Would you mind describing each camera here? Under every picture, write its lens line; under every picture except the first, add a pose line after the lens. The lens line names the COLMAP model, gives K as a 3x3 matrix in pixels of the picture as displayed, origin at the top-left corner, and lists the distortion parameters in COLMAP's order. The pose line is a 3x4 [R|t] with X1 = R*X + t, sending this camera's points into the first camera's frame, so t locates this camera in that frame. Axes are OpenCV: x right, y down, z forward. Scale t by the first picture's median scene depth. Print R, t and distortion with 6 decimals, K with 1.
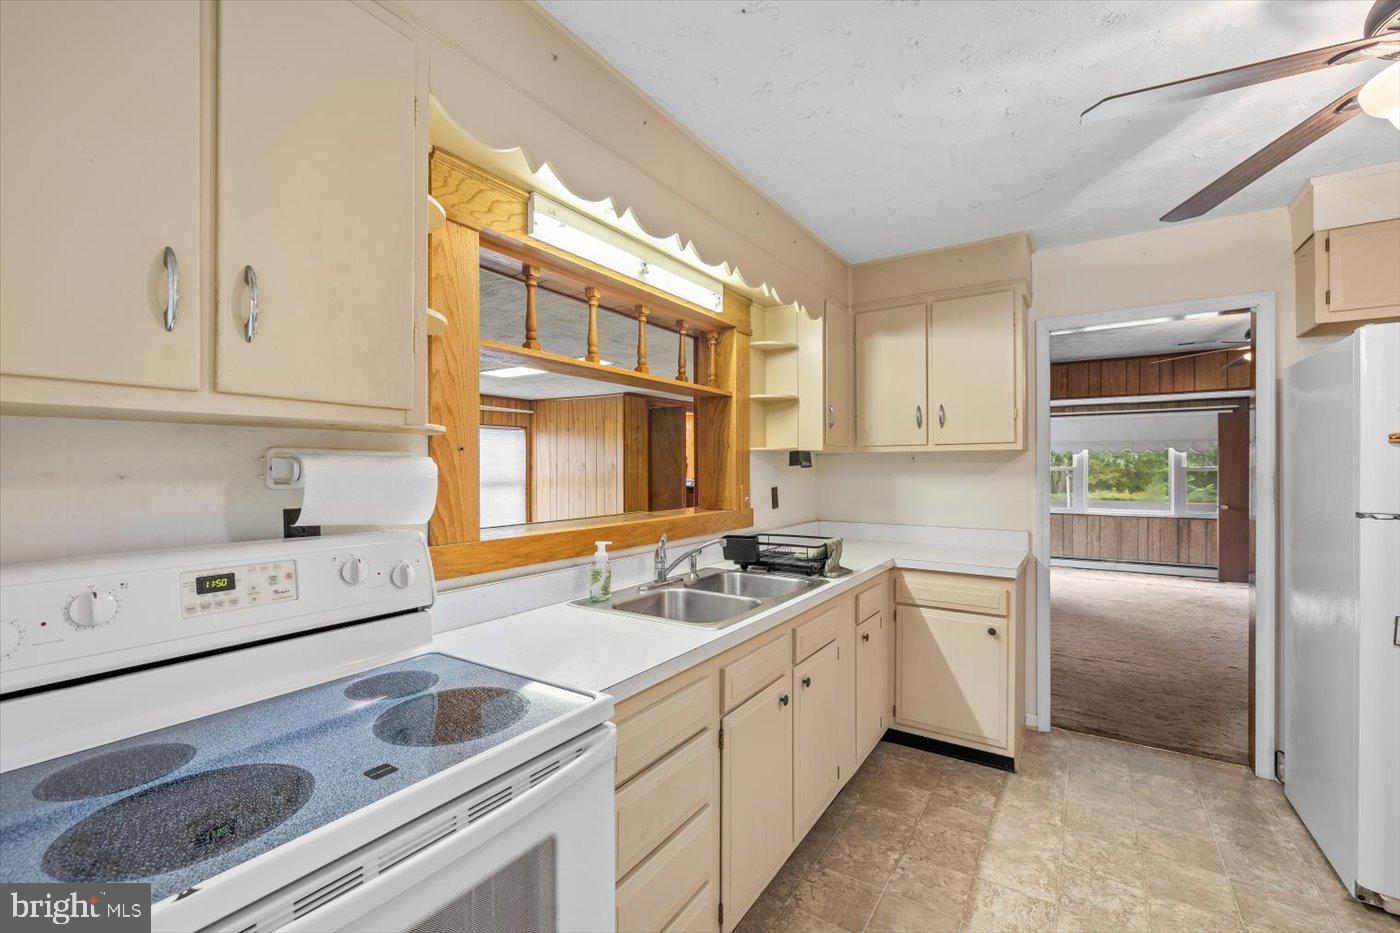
lens RADIAL K [[590.8, 0, 705.6], [0, 590.8, 471.2], [0, 0, 1]] dist [-0.000595, -0.000525]
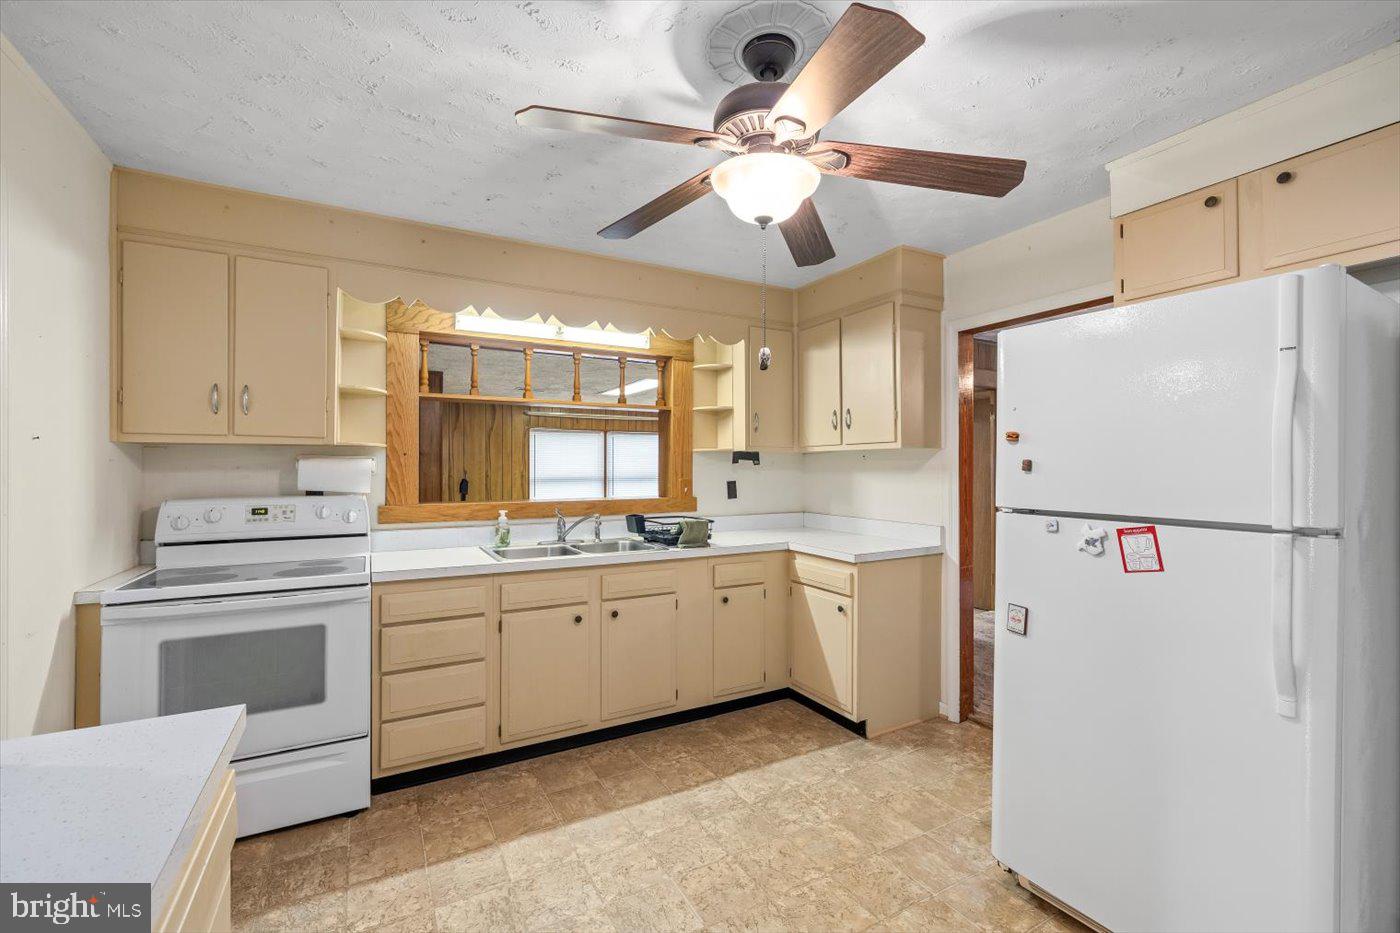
lens RADIAL K [[590.8, 0, 704.8], [0, 590.8, 470.0], [0, 0, 1]] dist [-0.000595, -0.000525]
pose [[0.890669, 0.003295, -0.454640, 0.845359], [-0.003734, 0.999993, -0.000068, 0.005549], [0.454636, 0.001758, 0.890675, -0.148004]]
